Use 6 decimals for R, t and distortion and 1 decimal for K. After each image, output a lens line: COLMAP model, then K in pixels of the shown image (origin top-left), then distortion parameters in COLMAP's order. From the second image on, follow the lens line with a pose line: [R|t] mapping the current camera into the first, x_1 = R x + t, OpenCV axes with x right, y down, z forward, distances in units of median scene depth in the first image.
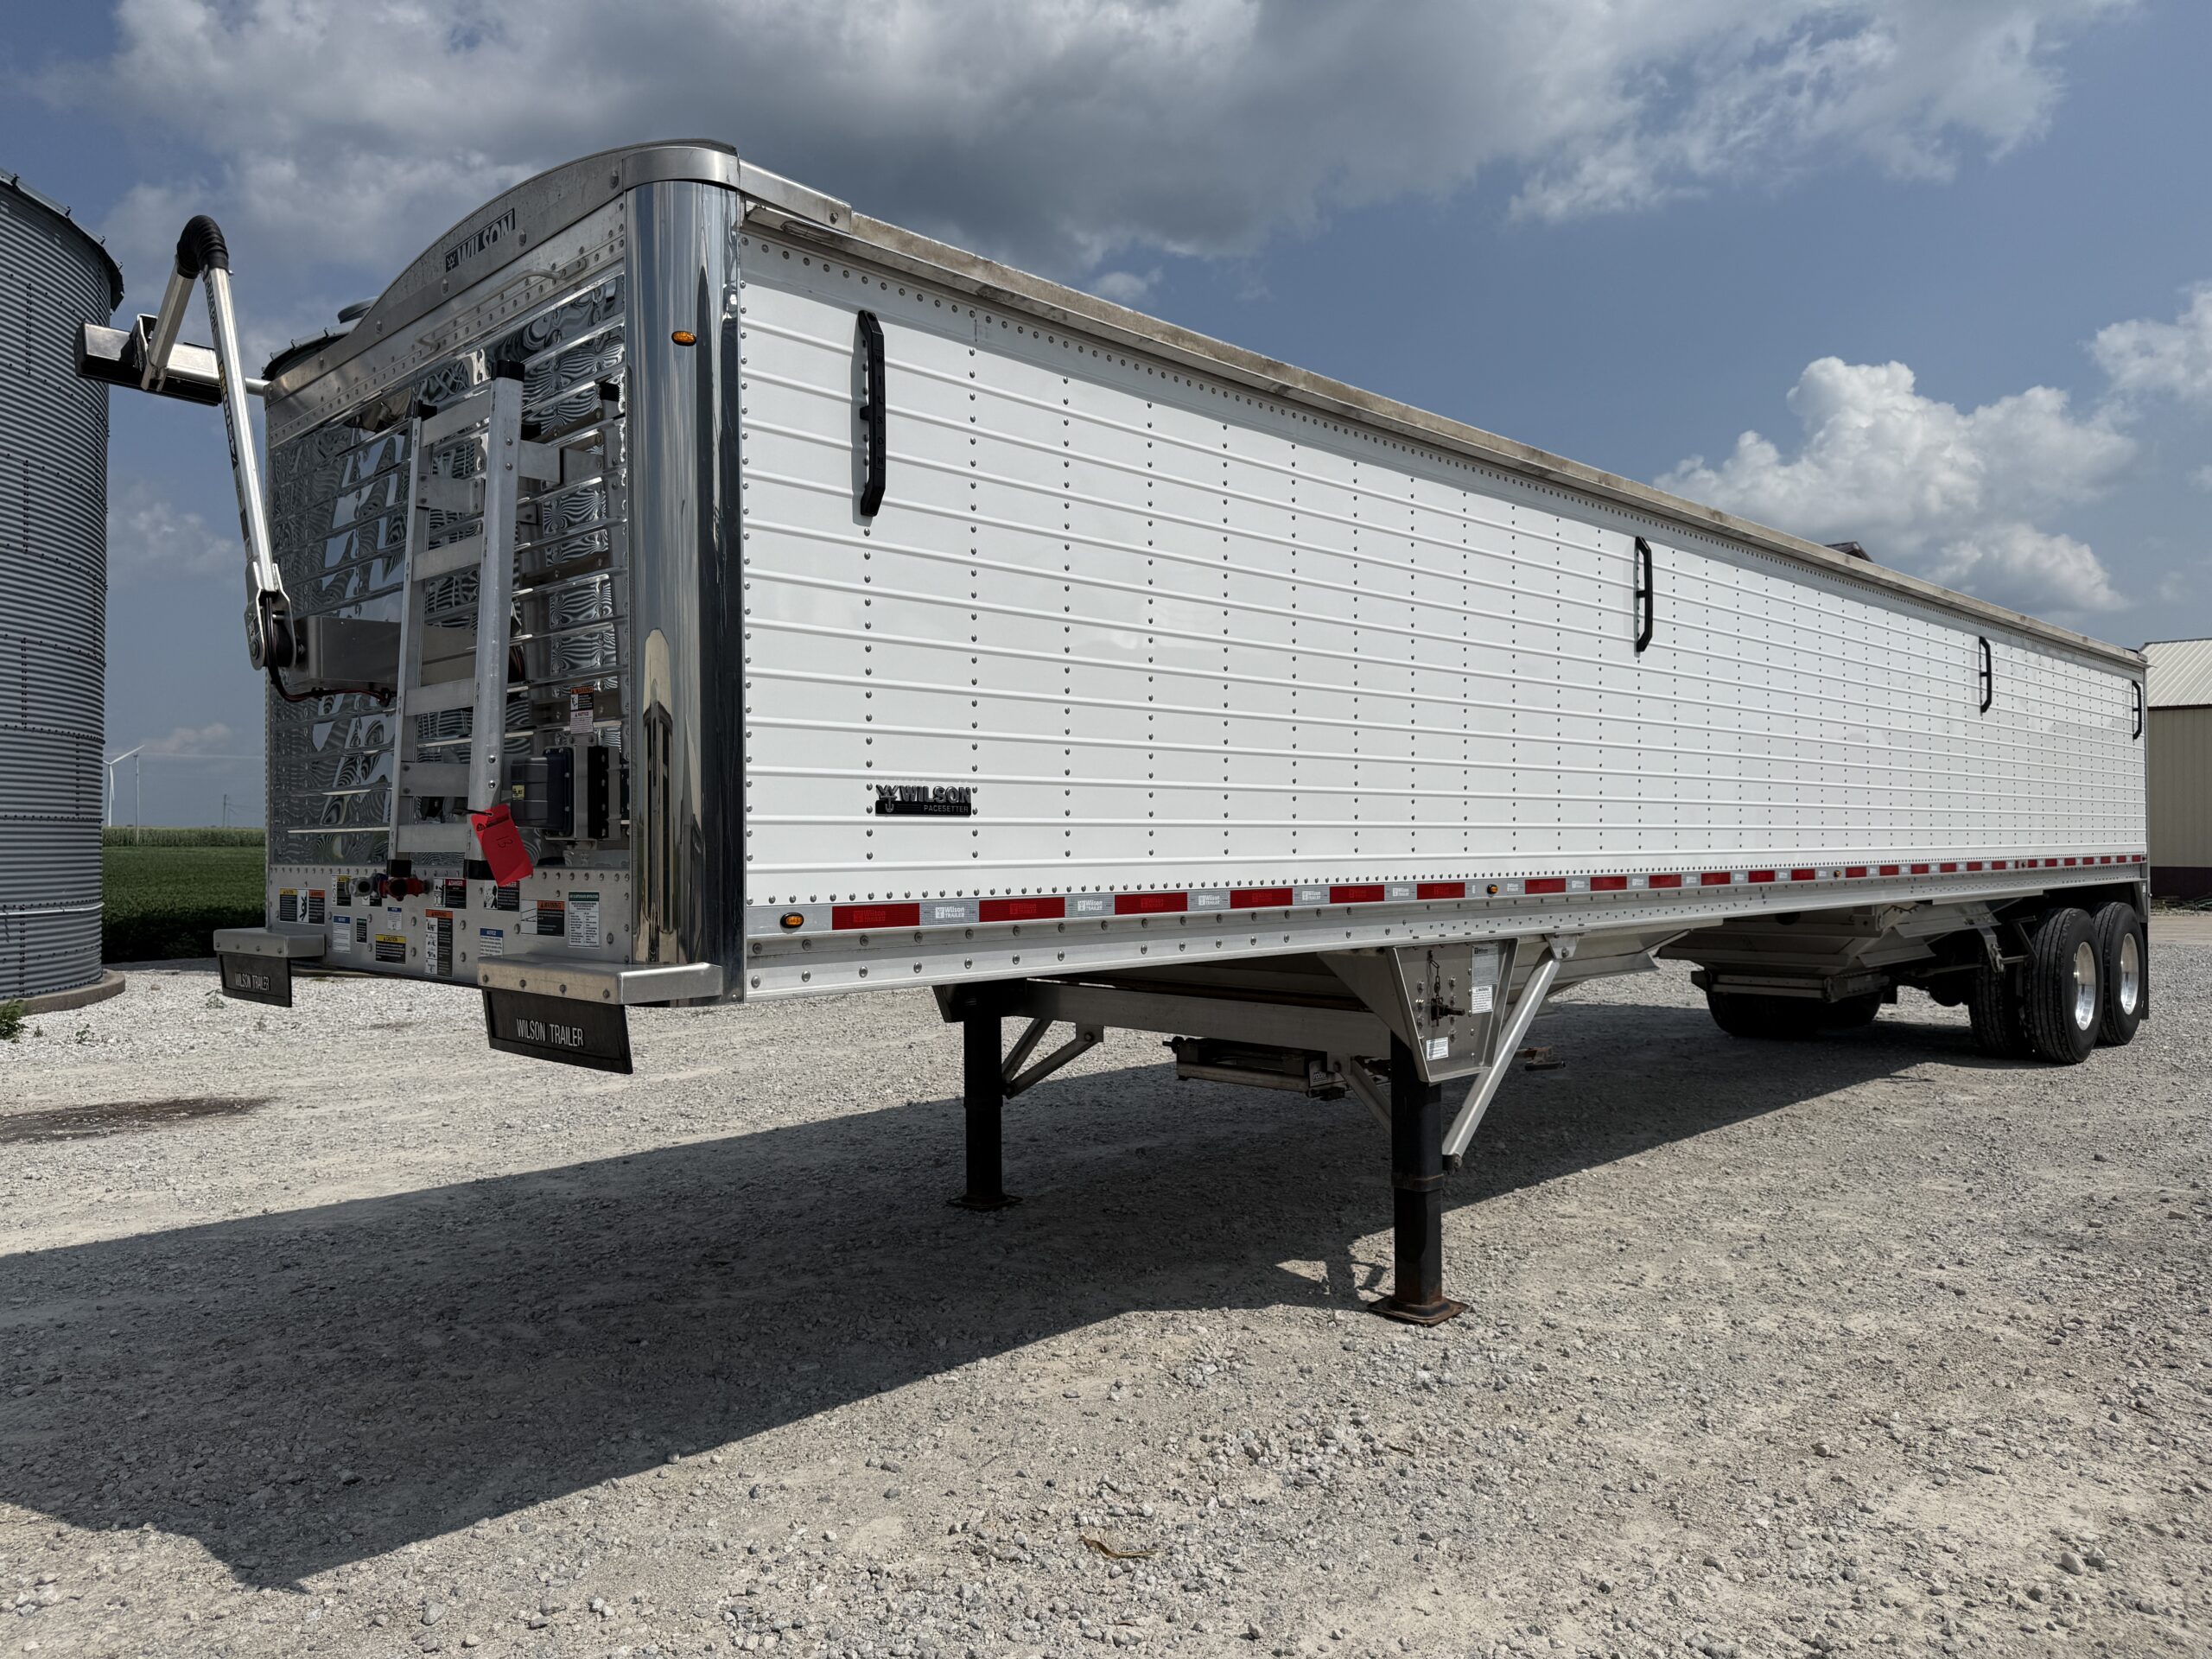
lens RADIAL K [[1535.9, 0, 1095.8], [0, 1535.9, 829.3], [0, 0, 1]] dist [0.051526, -0.009118]
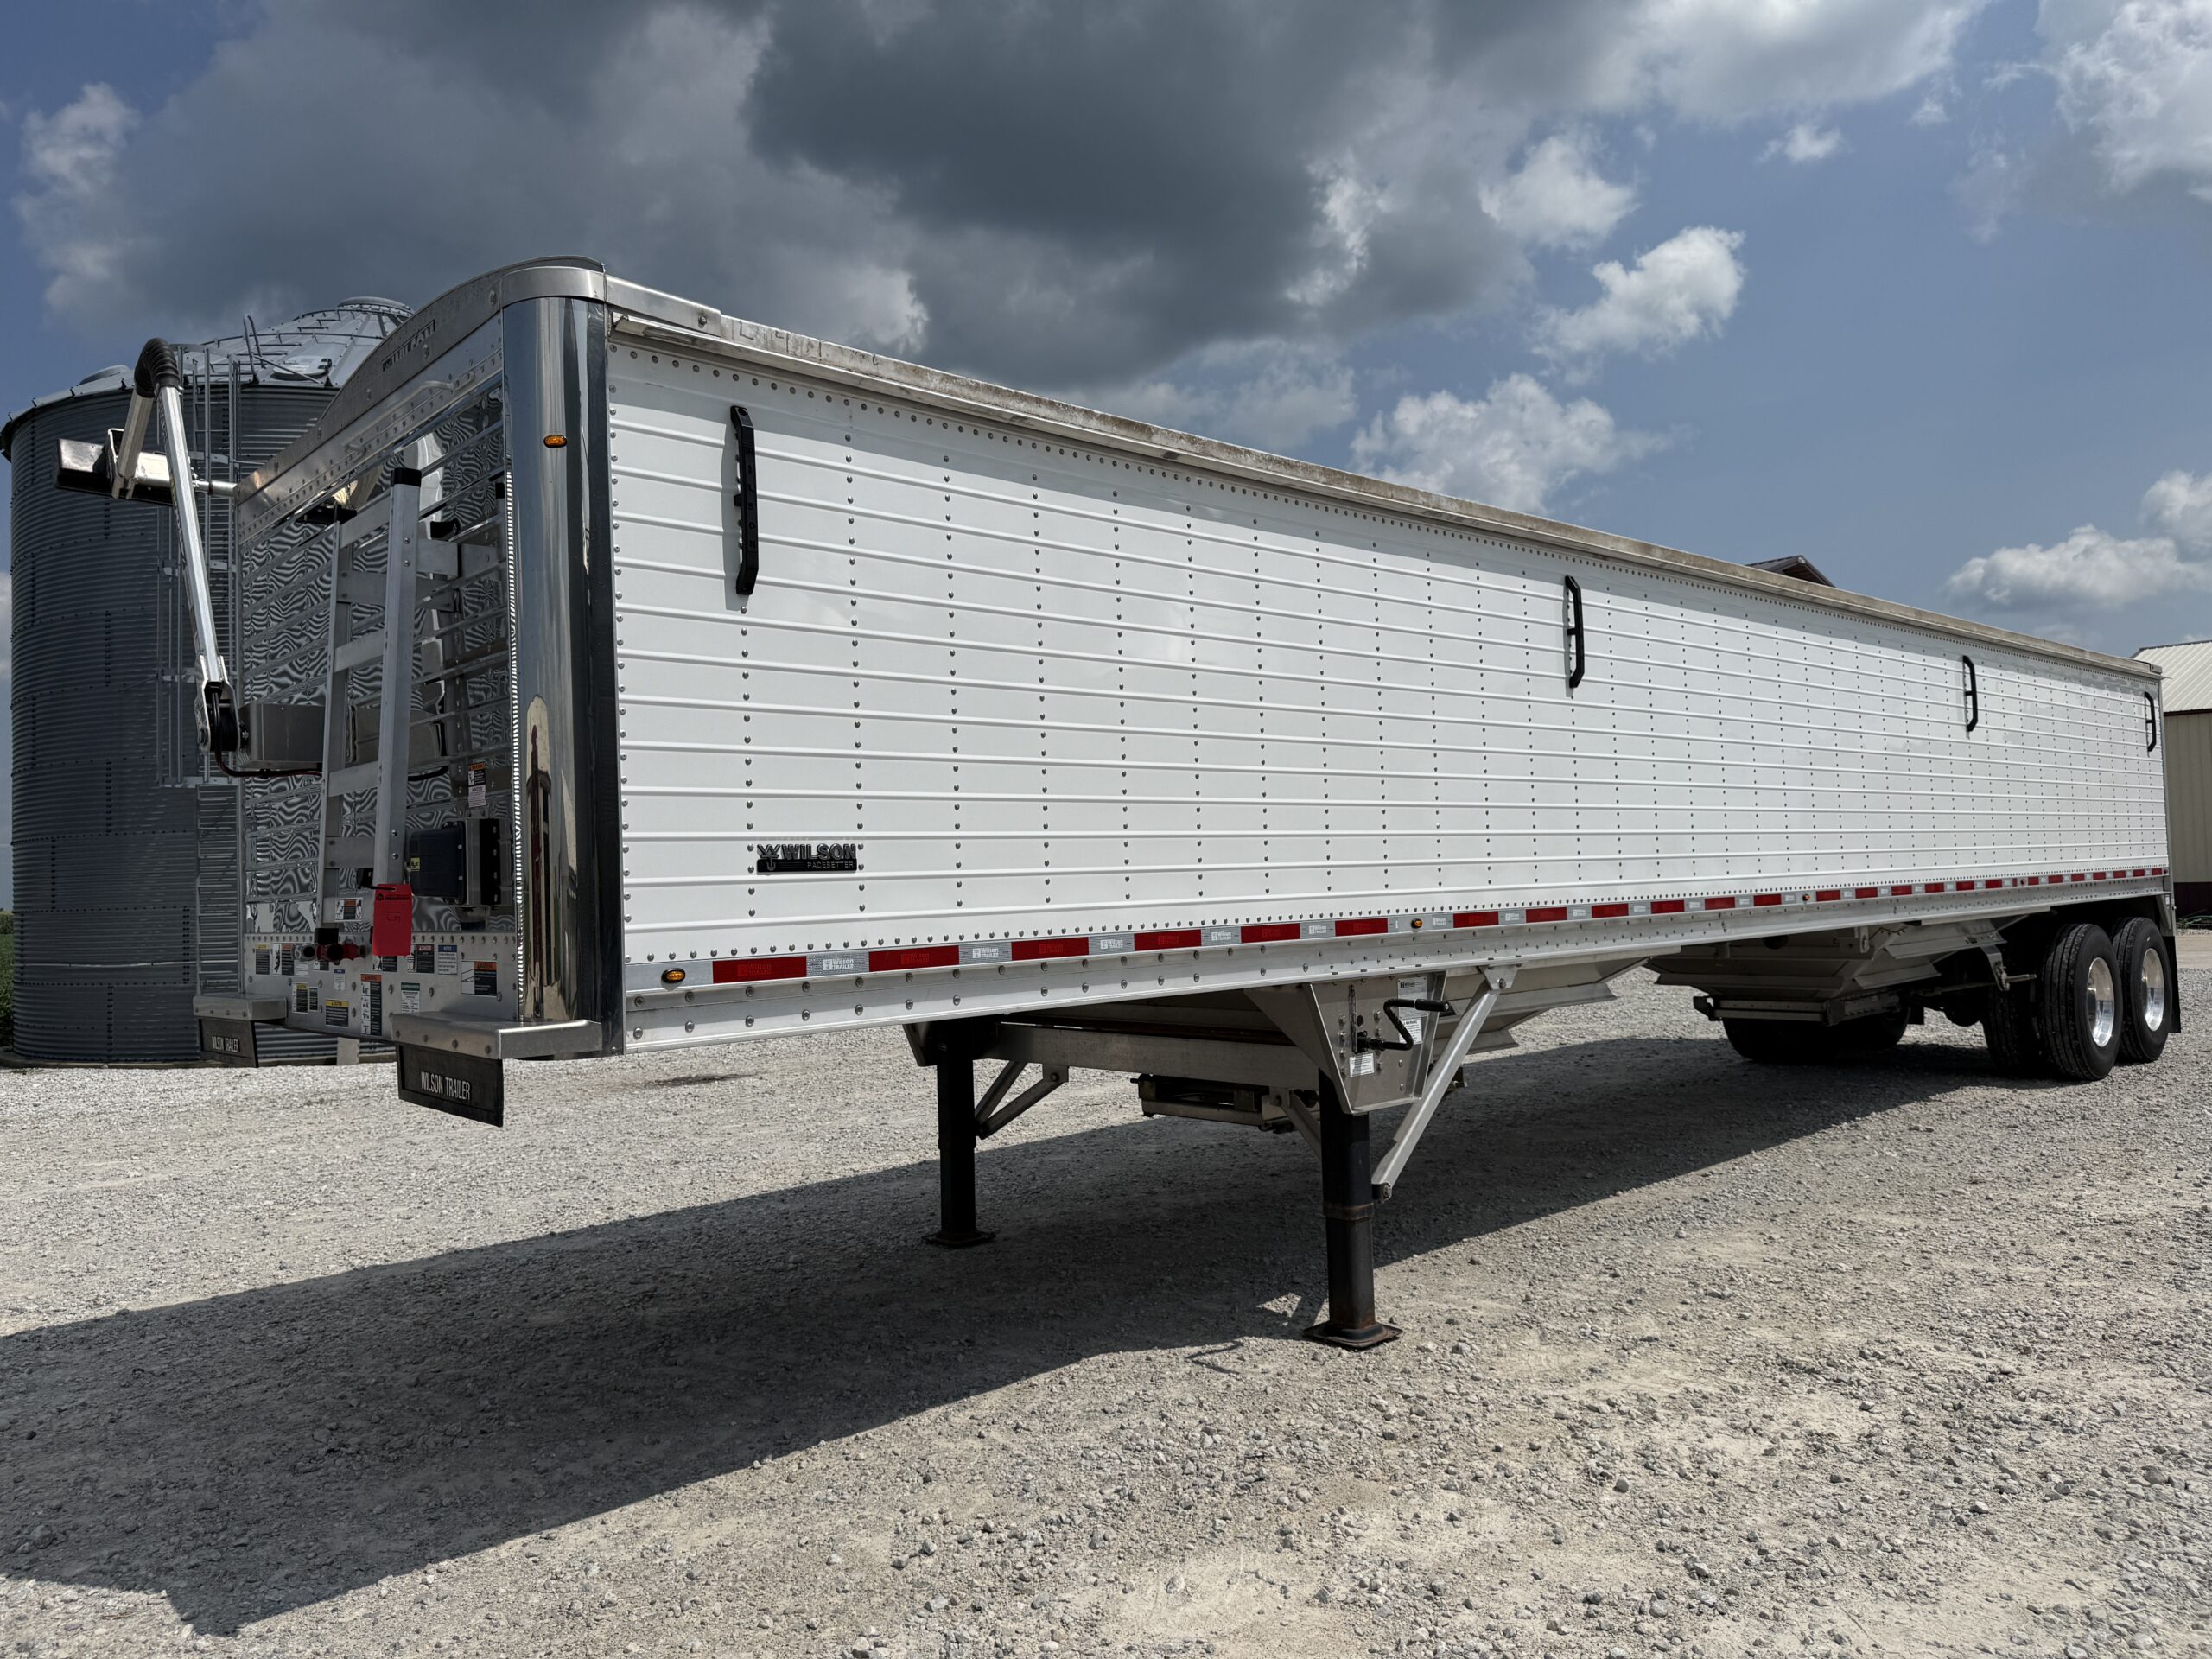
lens RADIAL K [[1535.9, 0, 1117.5], [0, 1535.9, 832.8], [0, 0, 1]] dist [0.051526, -0.009118]
pose [[0.998616, -0.030144, -0.043088, 0.122823], [0.029137, 0.999292, -0.023816, -0.004054], [0.043775, 0.022528, 0.998787, -0.044591]]
